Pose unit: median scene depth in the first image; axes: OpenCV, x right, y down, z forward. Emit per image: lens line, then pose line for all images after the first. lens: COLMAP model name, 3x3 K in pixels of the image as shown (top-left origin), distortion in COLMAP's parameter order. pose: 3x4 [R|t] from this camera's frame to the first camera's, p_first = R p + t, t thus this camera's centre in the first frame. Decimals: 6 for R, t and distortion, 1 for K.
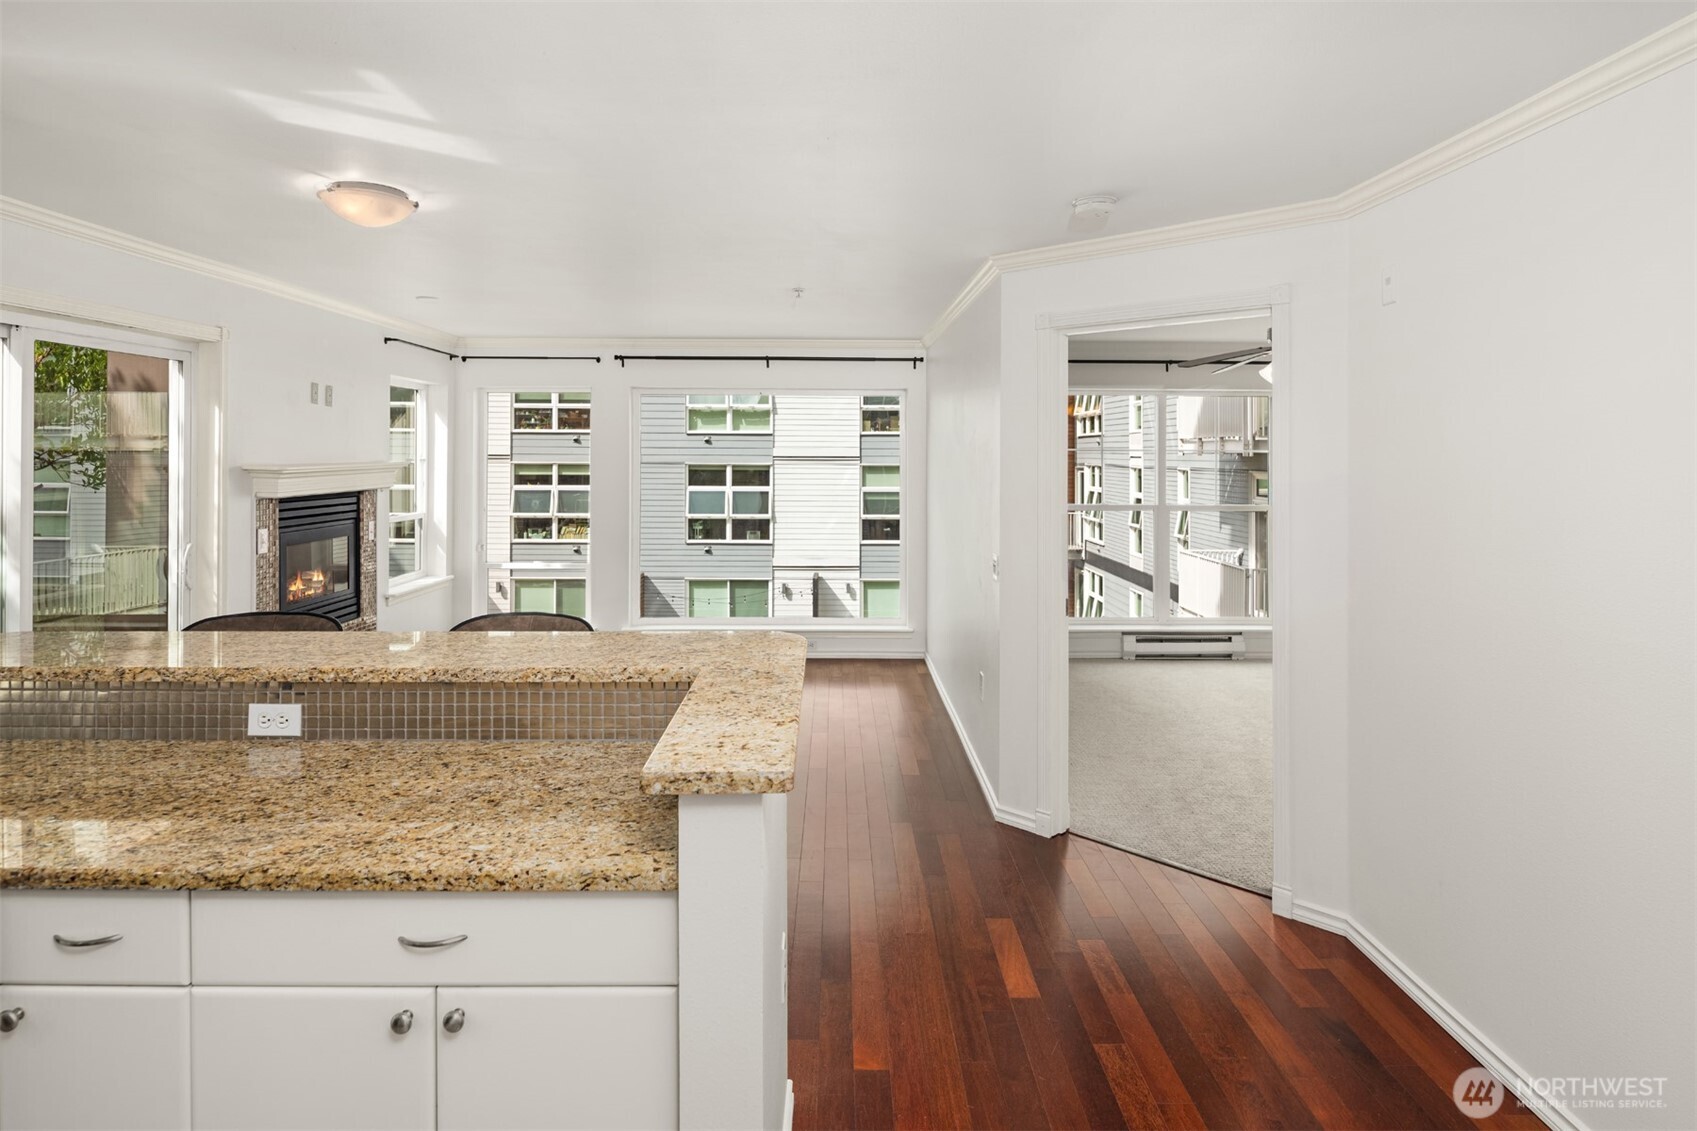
lens RADIAL K [[944.8, 0, 848.0], [0, 944.8, 443.4], [0, 0, 1]] dist [-0.003433, -0.001146]
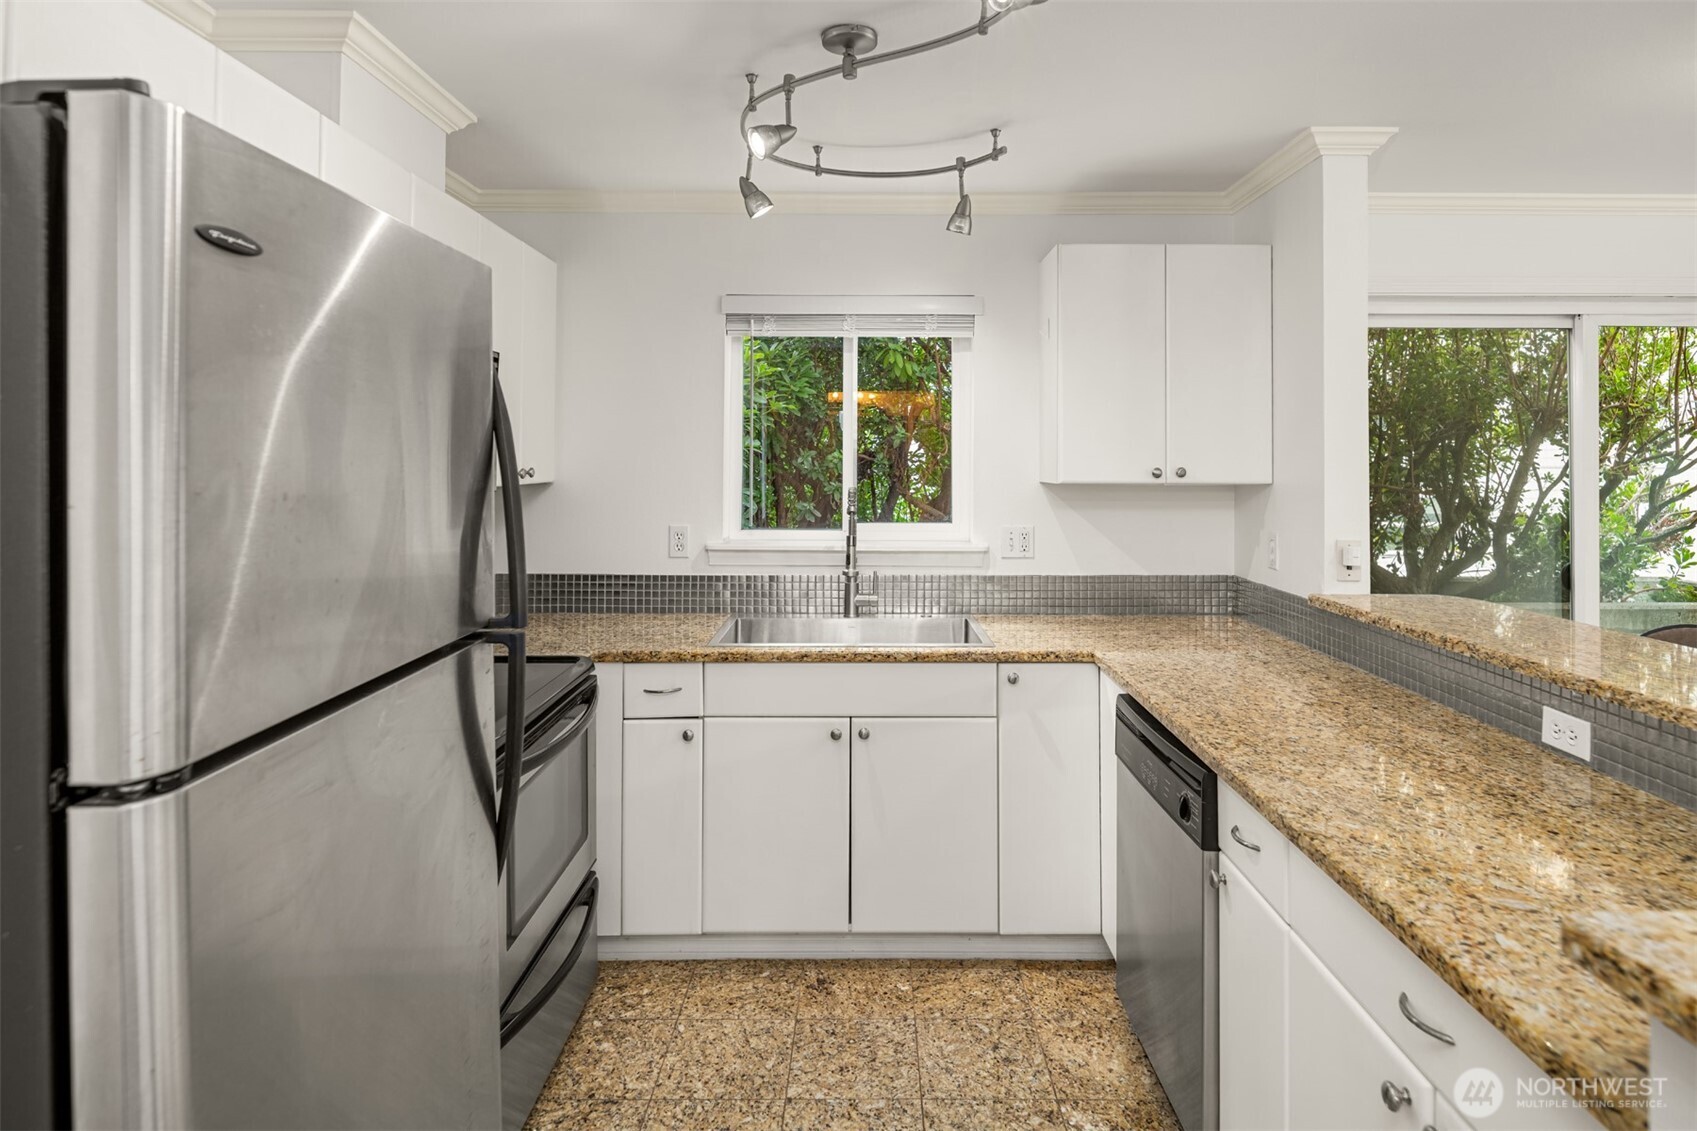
lens RADIAL K [[950.3, 0, 881.8], [0, 950.3, 428.6], [0, 0, 1]] dist [-0.005820, -0.000875]
pose [[-0.013149, -0.037179, -0.999222, 0.092640], [0.007814, 0.999274, -0.037284, 0.018302], [0.999883, -0.008298, -0.012849, 0.149080]]
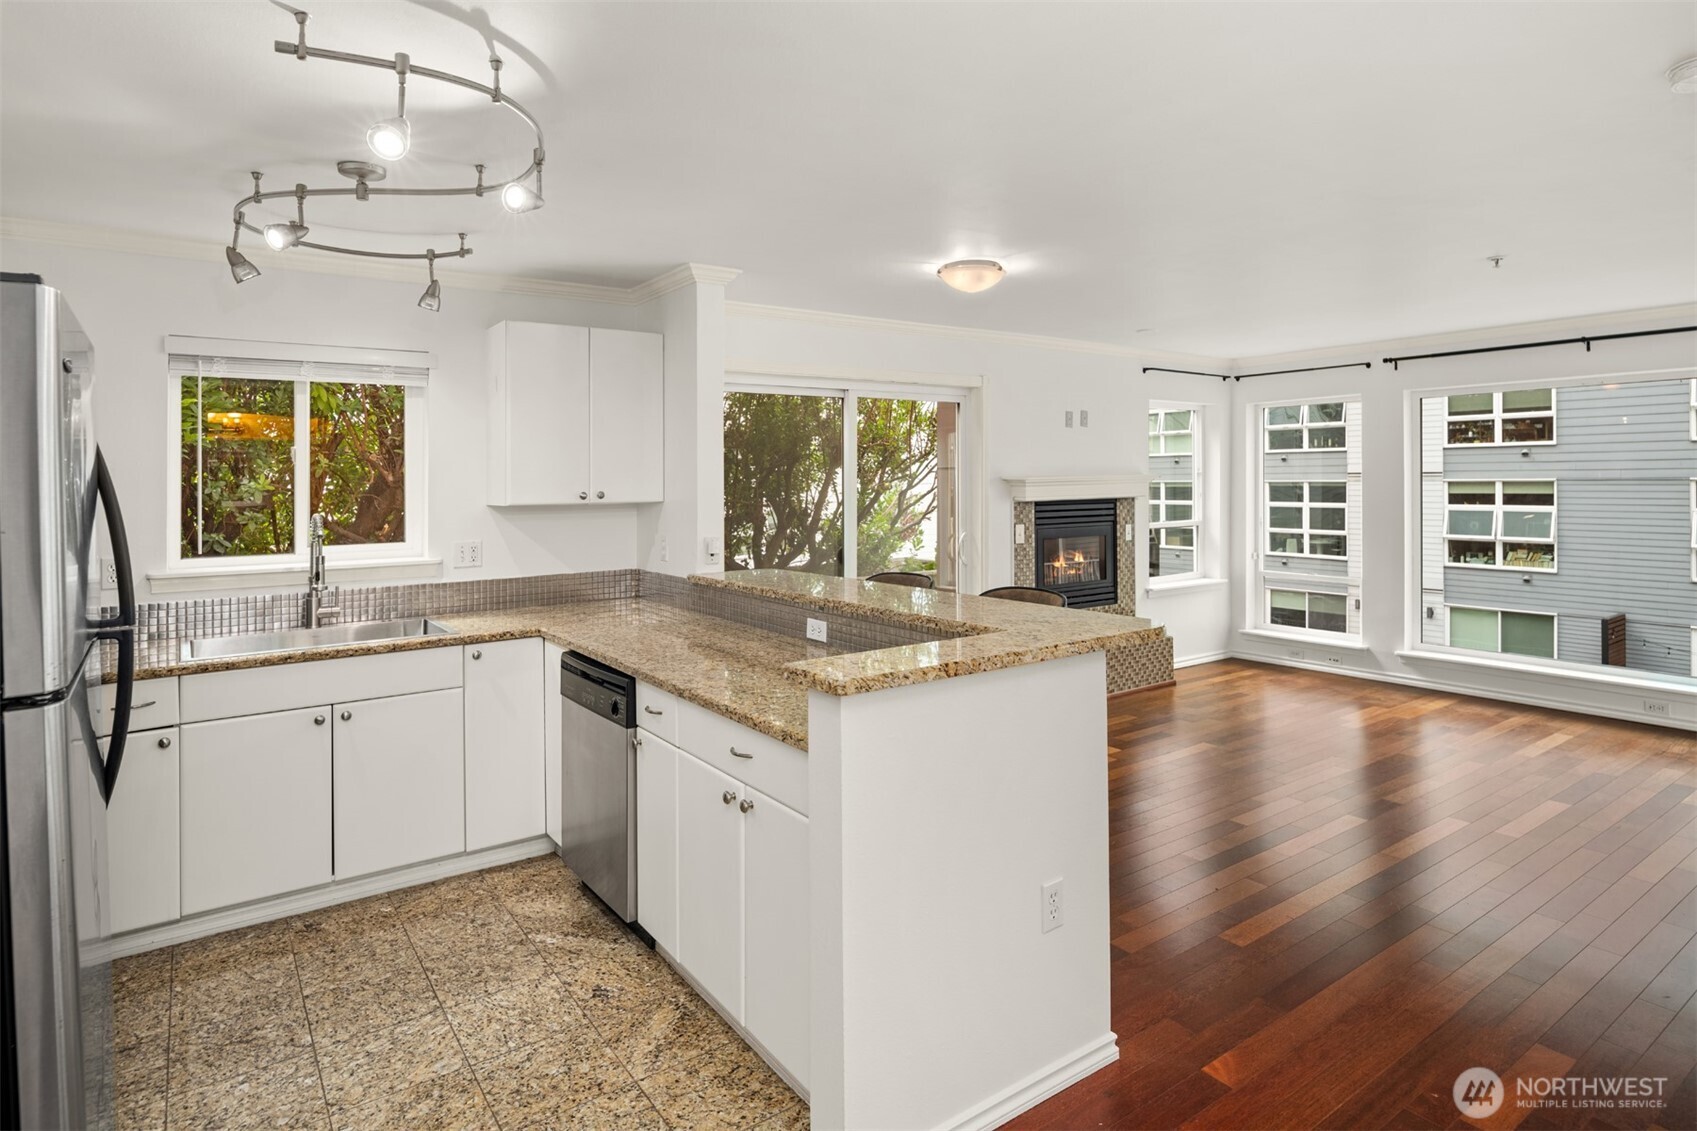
lens RADIAL K [[923.5, 0, 879.1], [0, 923.5, 469.2], [0, 0, 1]] dist [0.003293, -0.000769]
pose [[0.578242, -0.019996, -0.815620, 0.261335], [0.023237, 0.999698, -0.008035, 0.015164], [0.815534, -0.014306, 0.578532, 0.073940]]
